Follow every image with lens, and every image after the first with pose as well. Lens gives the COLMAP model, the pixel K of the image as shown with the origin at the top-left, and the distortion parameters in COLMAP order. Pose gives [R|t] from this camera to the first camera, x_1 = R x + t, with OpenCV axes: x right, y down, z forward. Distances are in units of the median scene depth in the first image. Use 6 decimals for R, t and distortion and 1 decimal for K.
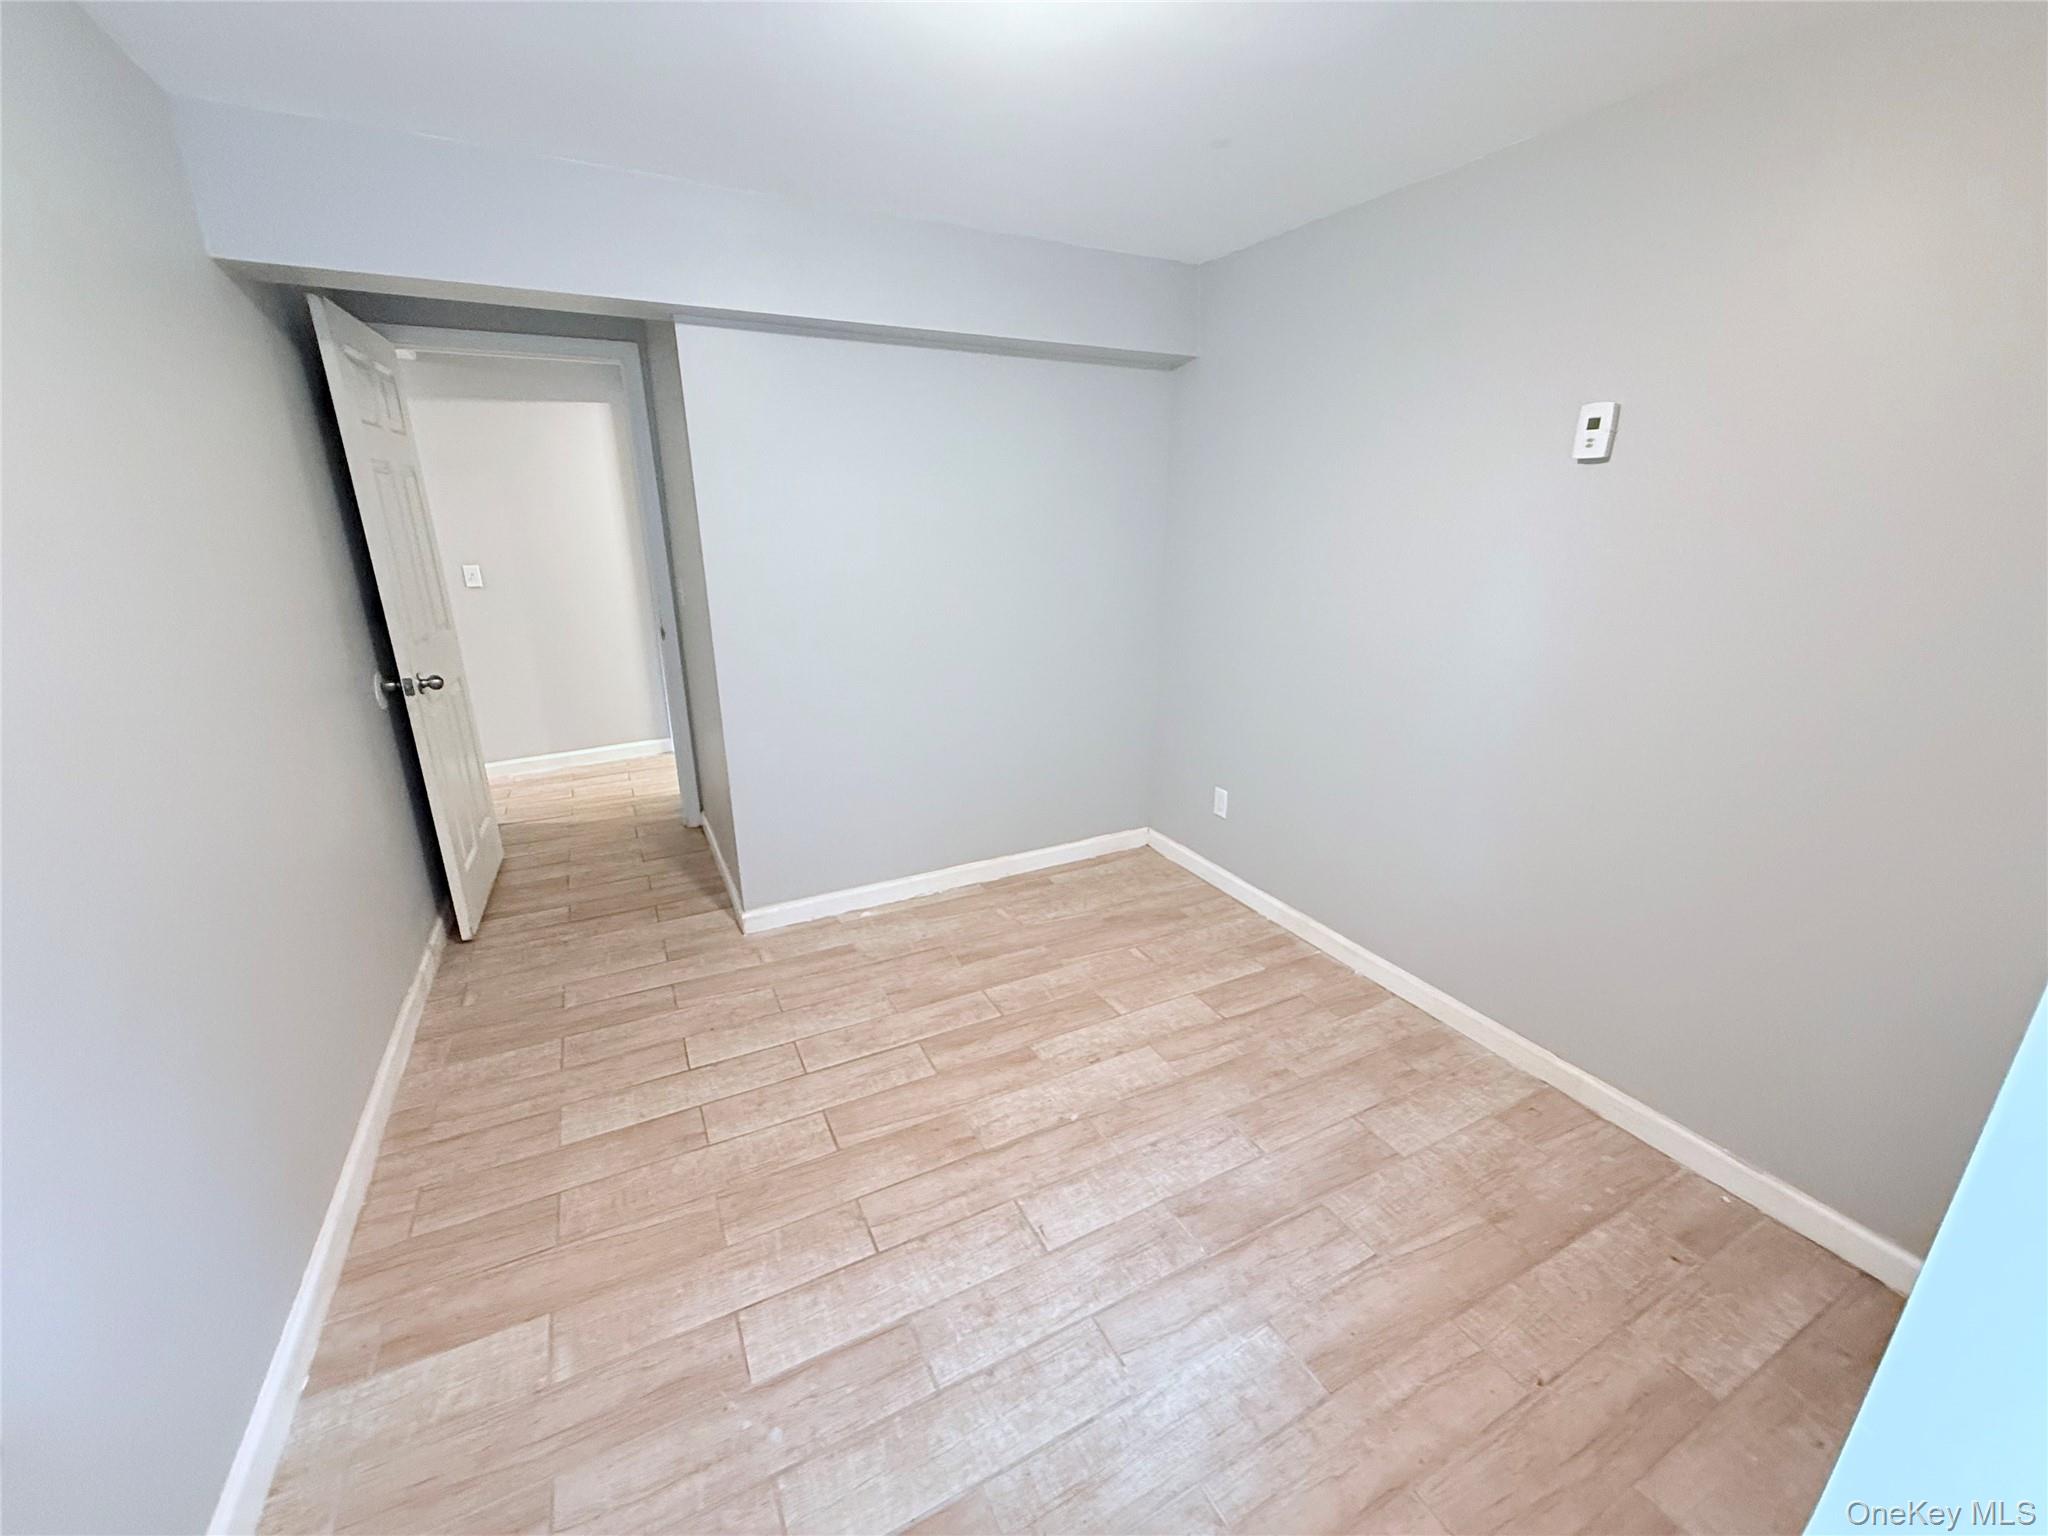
lens RADIAL K [[818.2, 0, 1018.2], [0, 818.2, 773.1], [0, 0, 1]] dist [0.001208, -0.000050]
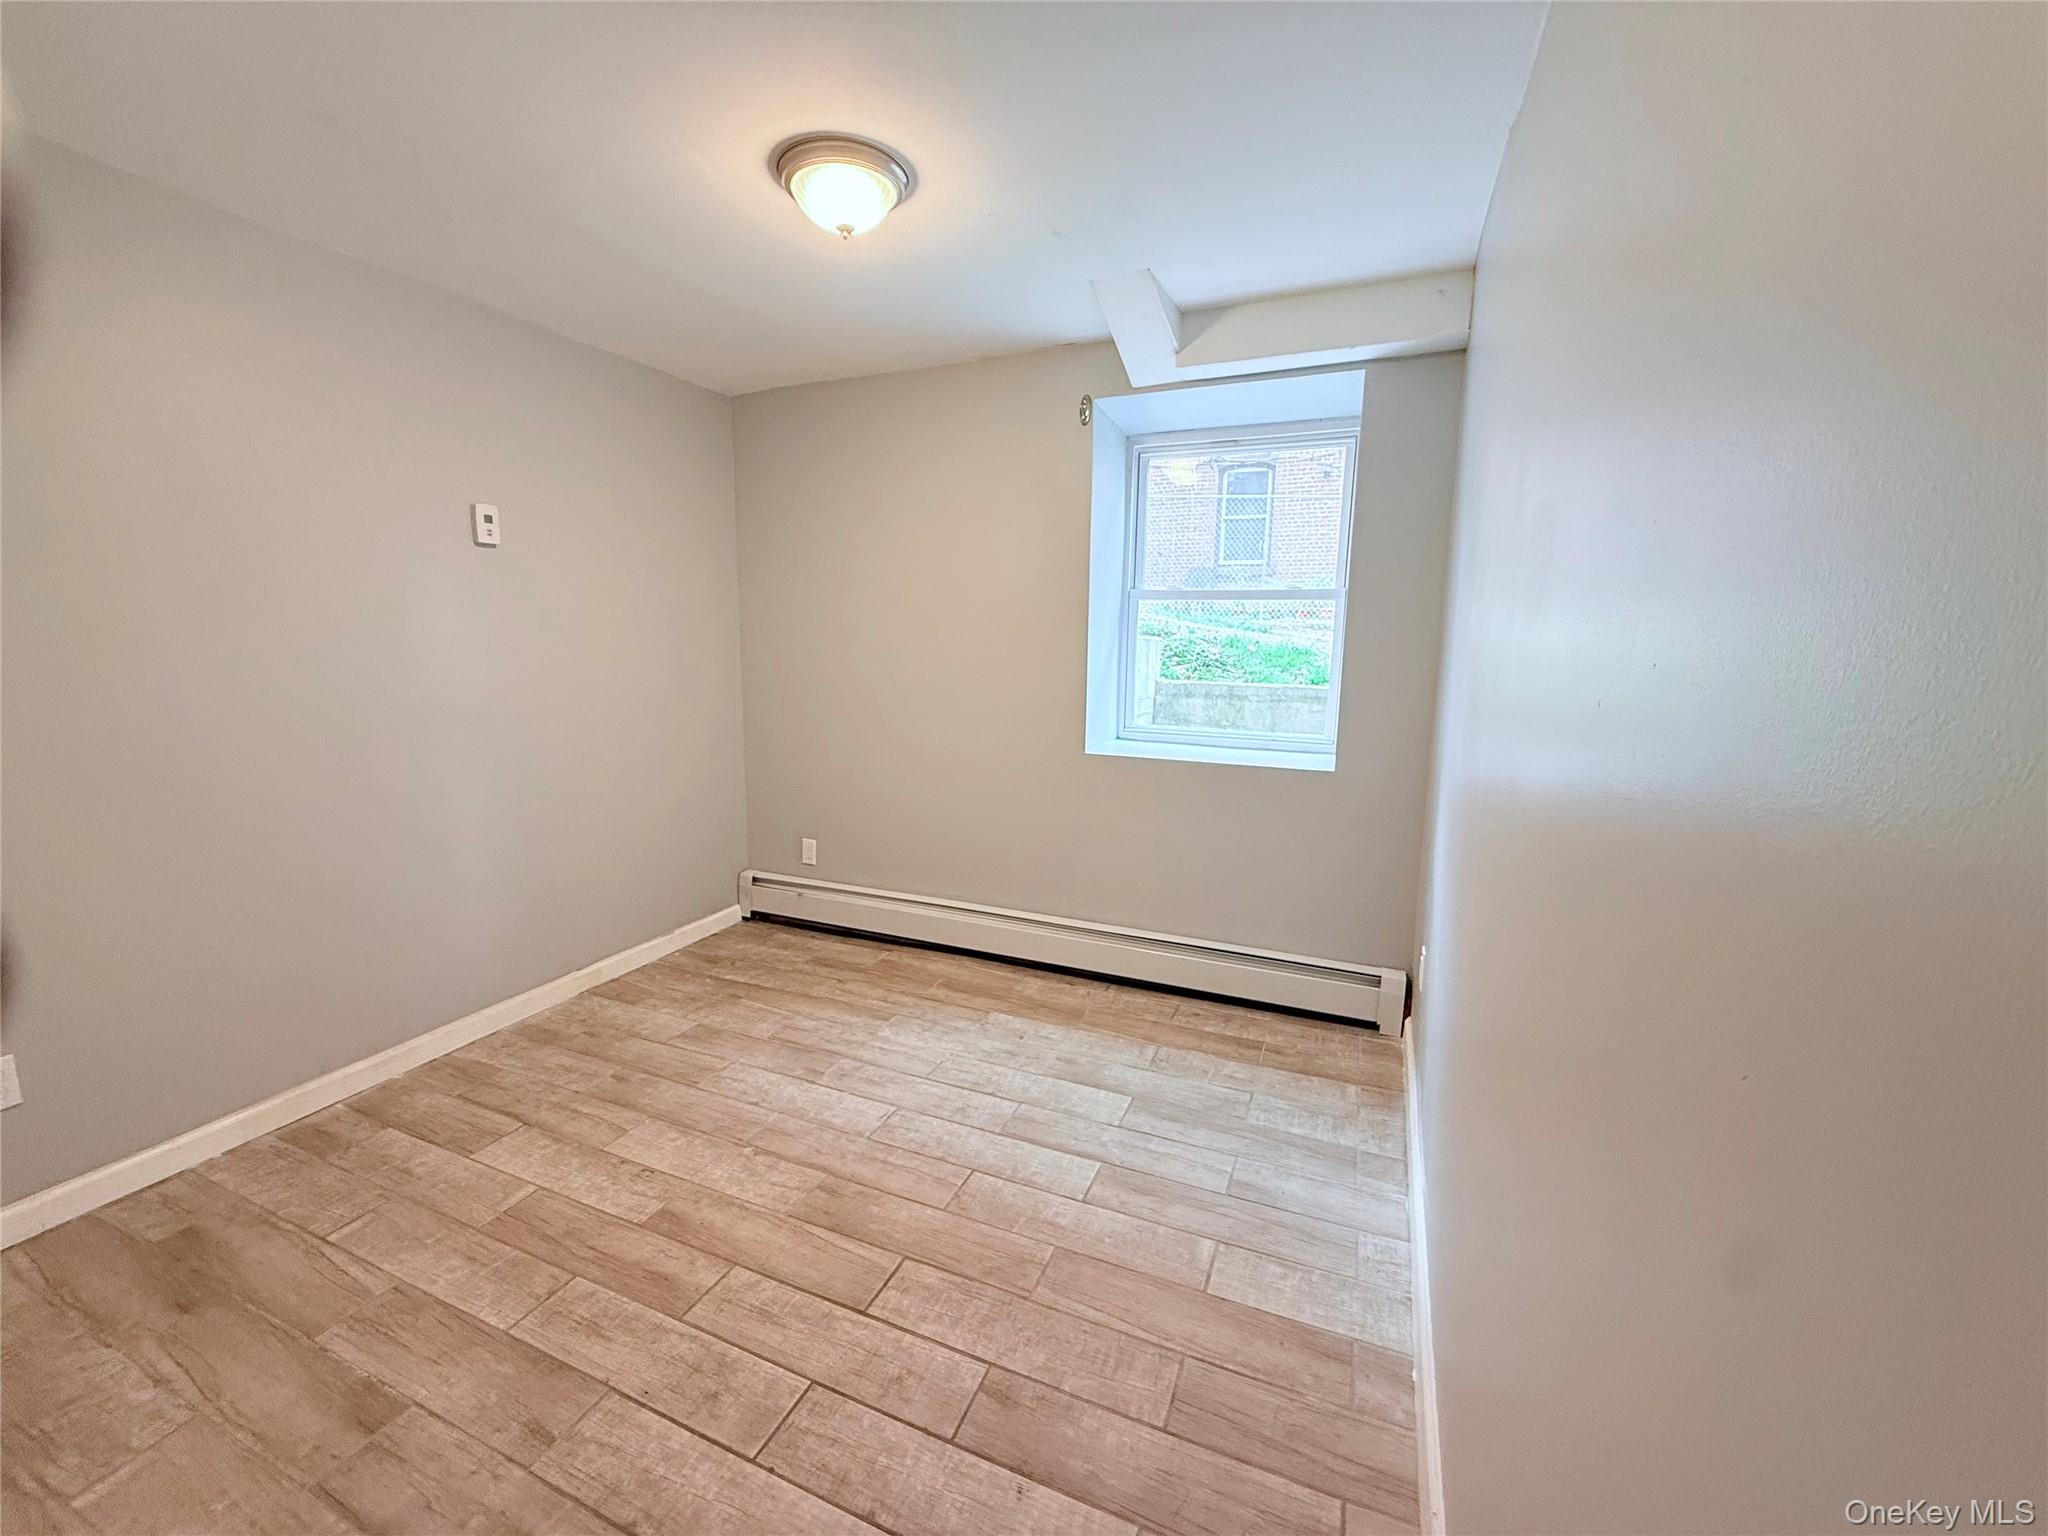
lens RADIAL K [[818.2, 0, 1021.0], [0, 818.2, 767.2], [0, 0, 1]] dist [0.001208, -0.000050]
pose [[-0.639485, -0.127007, 0.758240, -0.957971], [0.229014, 0.910016, 0.345576, -0.316782], [-0.733901, 0.394638, -0.552856, 1.261167]]
